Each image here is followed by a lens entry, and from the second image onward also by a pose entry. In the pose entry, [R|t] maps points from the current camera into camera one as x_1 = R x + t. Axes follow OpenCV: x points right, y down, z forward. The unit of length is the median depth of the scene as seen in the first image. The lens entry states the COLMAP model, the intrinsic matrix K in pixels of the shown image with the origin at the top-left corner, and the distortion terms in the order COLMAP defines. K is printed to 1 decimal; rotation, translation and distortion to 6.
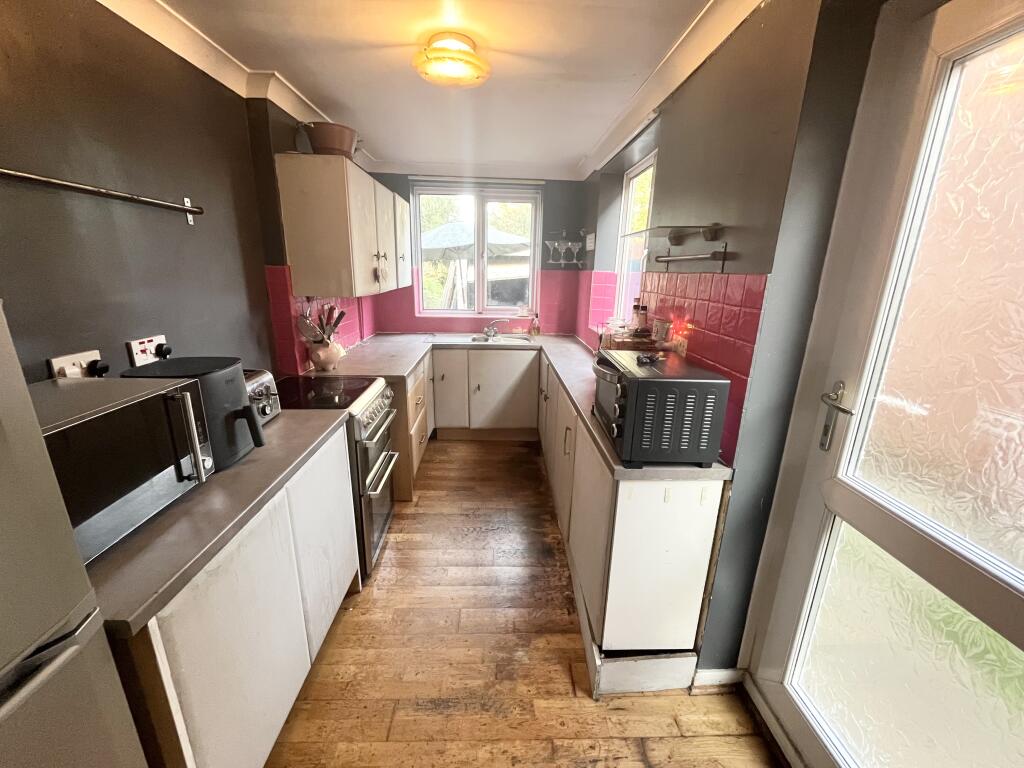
lens RADIAL K [[415.4, 0, 510.3], [0, 415.4, 383.2], [0, 0, 1]] dist [-0.001880, -0.000244]
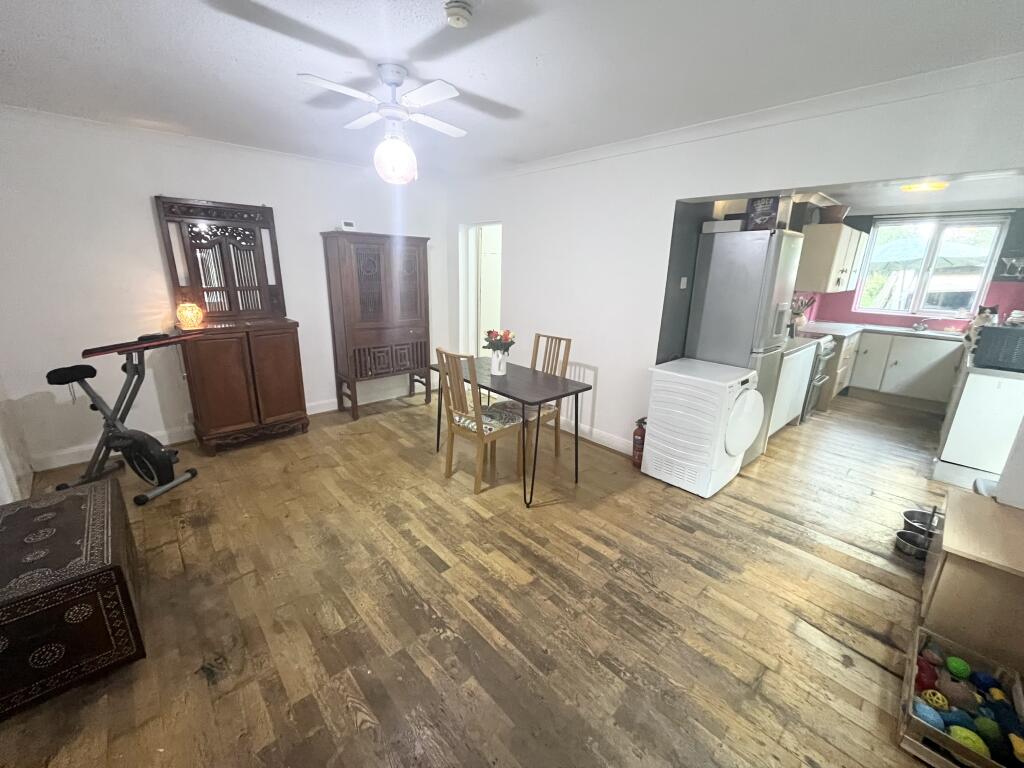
lens RADIAL K [[415.4, 0, 510.8], [0, 415.4, 383.0], [0, 0, 1]] dist [-0.001880, -0.000244]
pose [[0.652591, 0.202158, -0.730244, 0.106863], [-0.214485, 0.973619, 0.077856, 0.235900], [0.726719, 0.105818, 0.678735, -0.857434]]
